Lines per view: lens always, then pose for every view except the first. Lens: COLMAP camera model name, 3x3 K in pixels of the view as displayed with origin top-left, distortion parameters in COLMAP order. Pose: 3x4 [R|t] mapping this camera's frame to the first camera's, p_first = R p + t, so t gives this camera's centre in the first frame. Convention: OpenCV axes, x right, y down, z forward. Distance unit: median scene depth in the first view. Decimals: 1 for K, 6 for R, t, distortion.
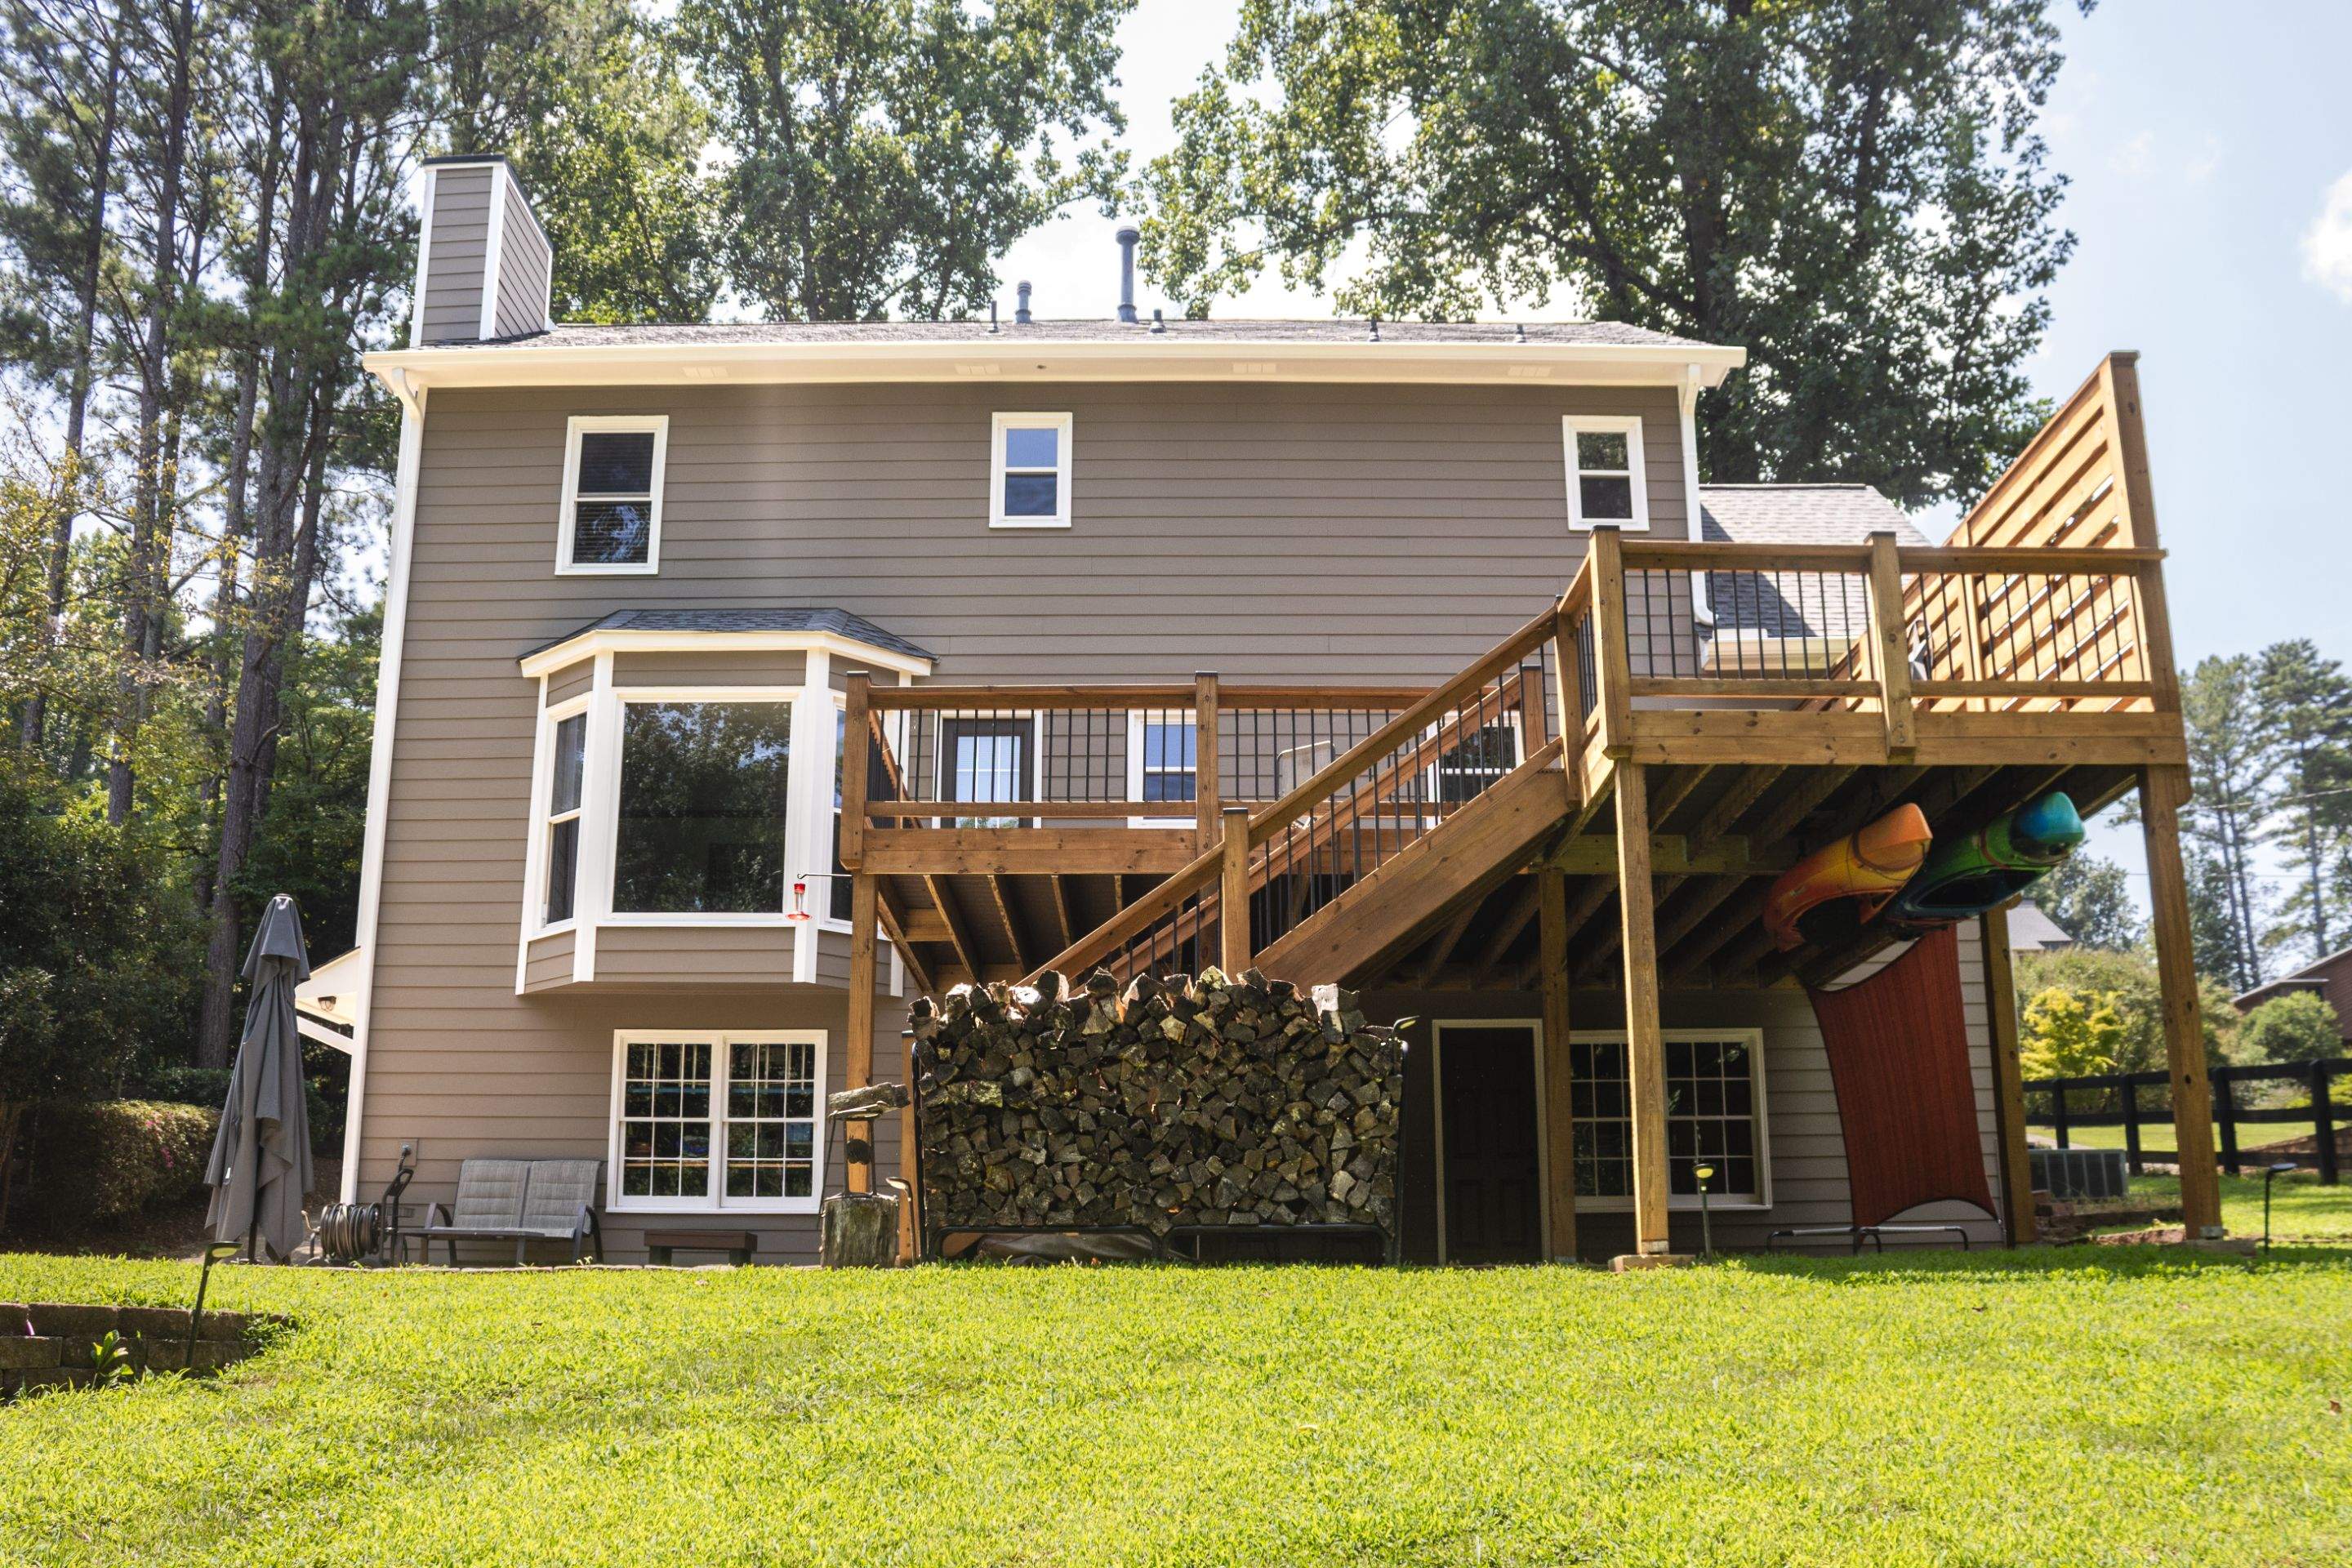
lens RADIAL K [[2270.3, 0, 1177.6], [0, 2270.3, 831.8], [0, 0, 1]] dist [-0.305037, 0.463247]
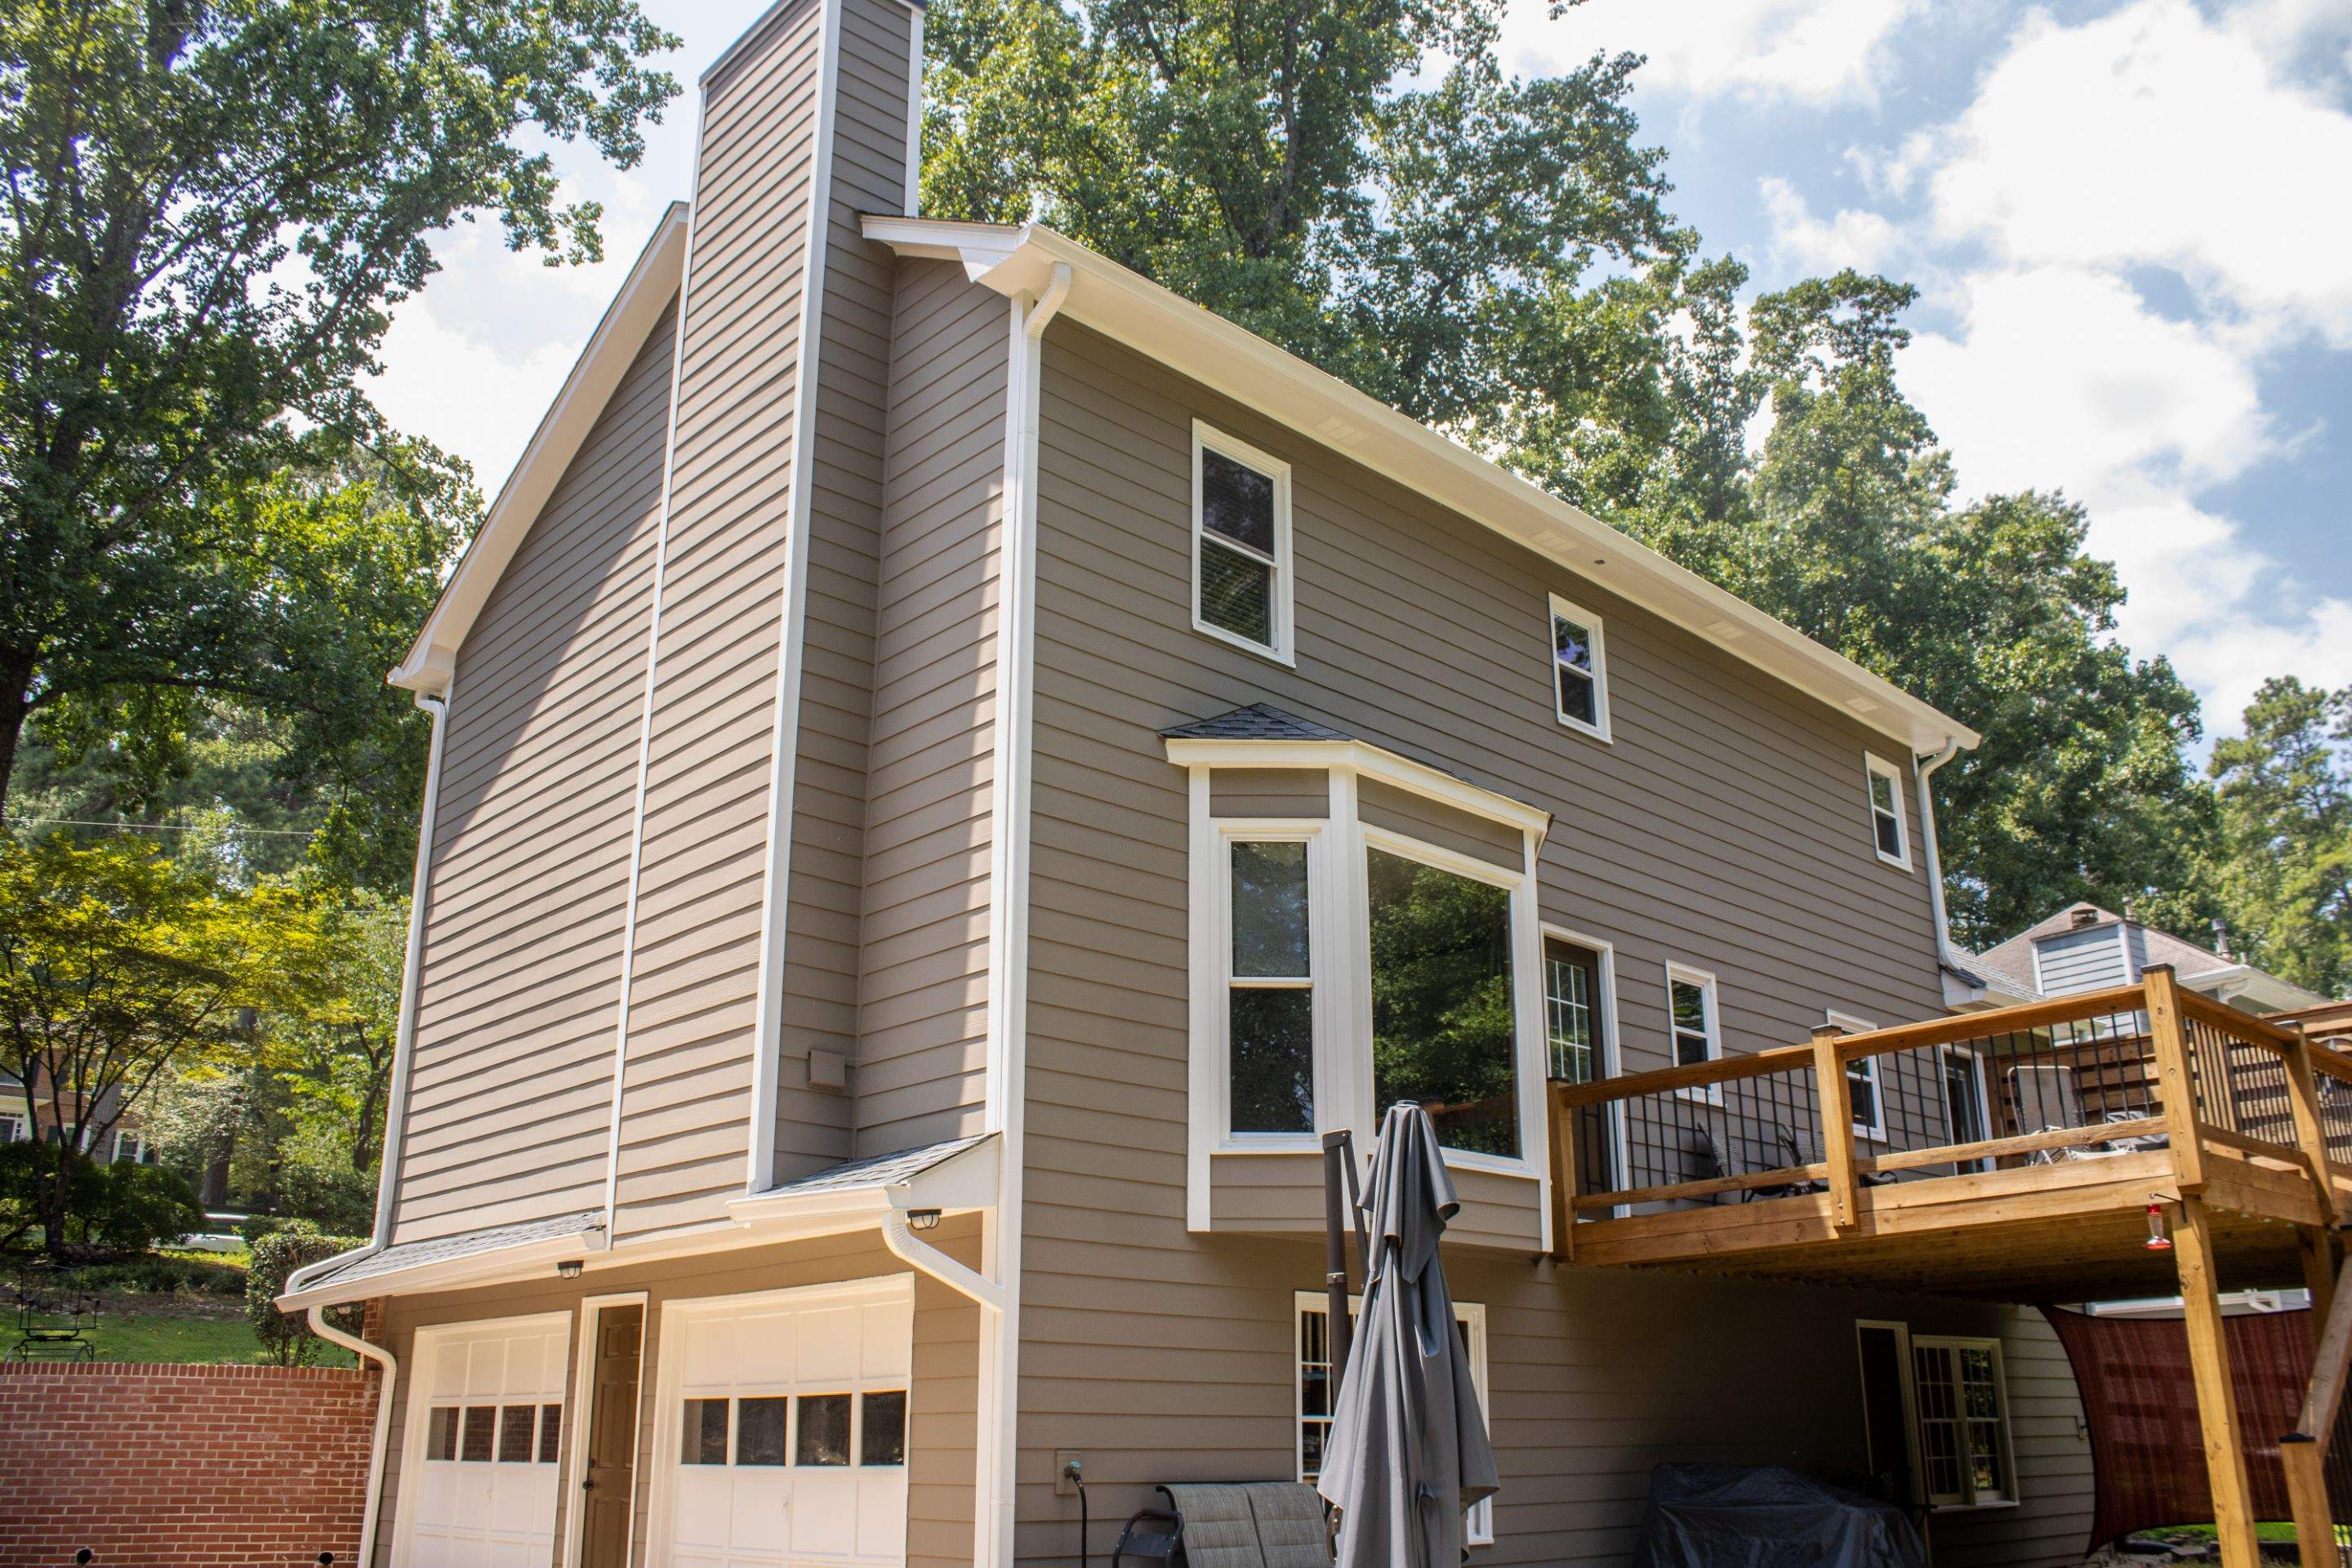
lens RADIAL K [[1969.5, 0, 1176.0], [0, 1969.5, 784.0], [0, 0, 1]] dist [-0.202698, 0.206398]
pose [[0.733082, 0.228290, 0.640683, -0.701151], [-0.169437, 0.973586, -0.153039, 0.031250], [-0.658698, 0.003635, 0.752399, 0.544457]]
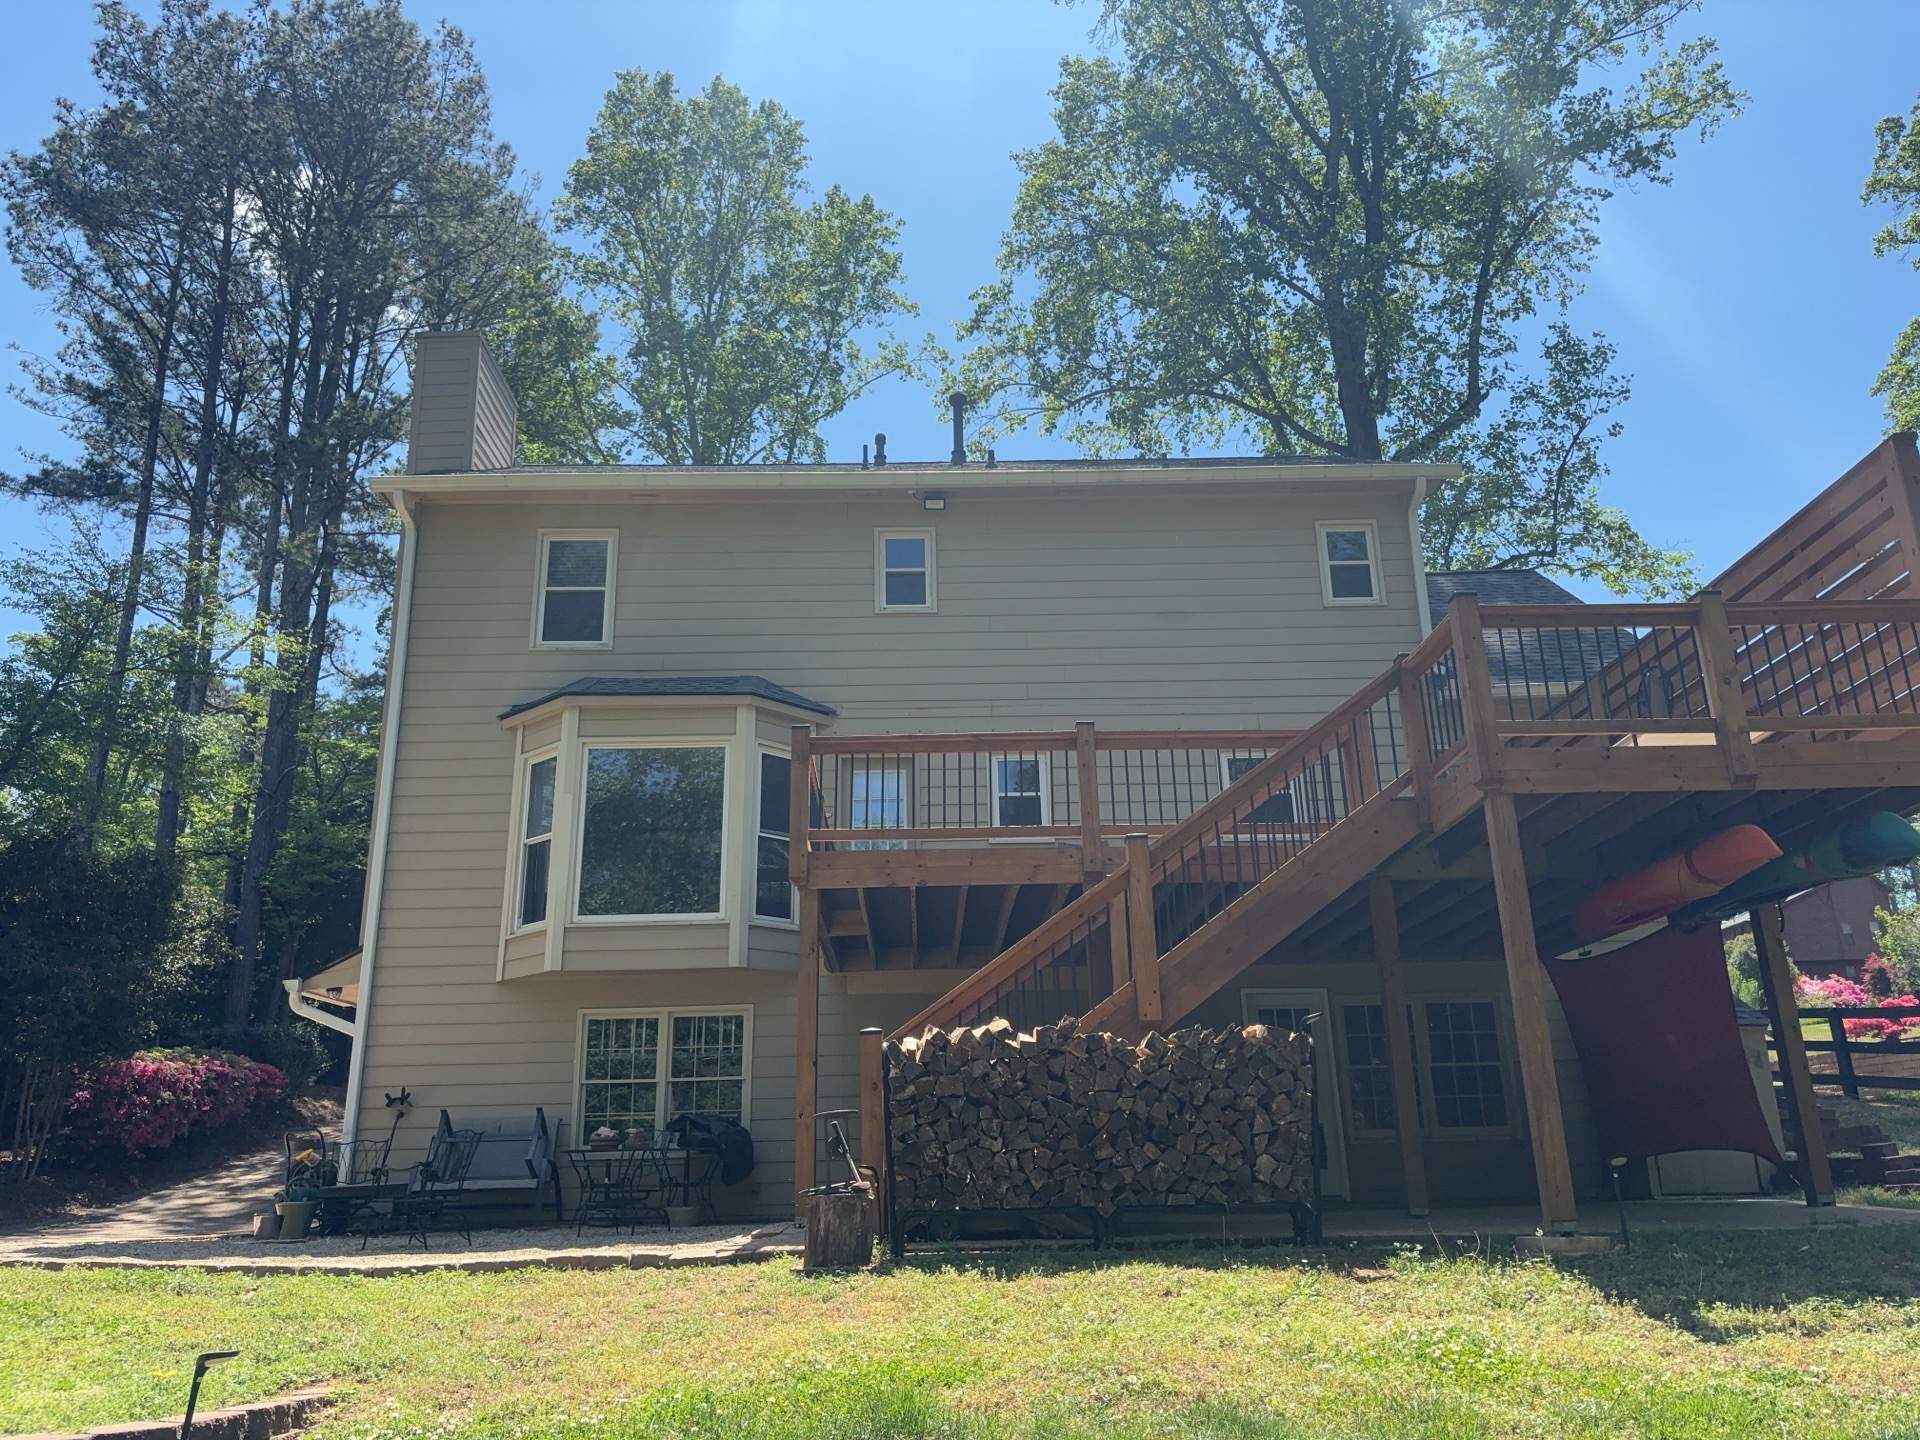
lens RADIAL K [[1442.0, 0, 960.0], [0, 1442.0, 720.0], [0, 0, 1]] dist [0.020550, -0.002103]
pose [[0.999139, -0.010840, 0.040054, -0.067990], [0.013777, 0.997179, -0.073785, -0.010272], [-0.039141, 0.074273, 0.996470, 0.165315]]
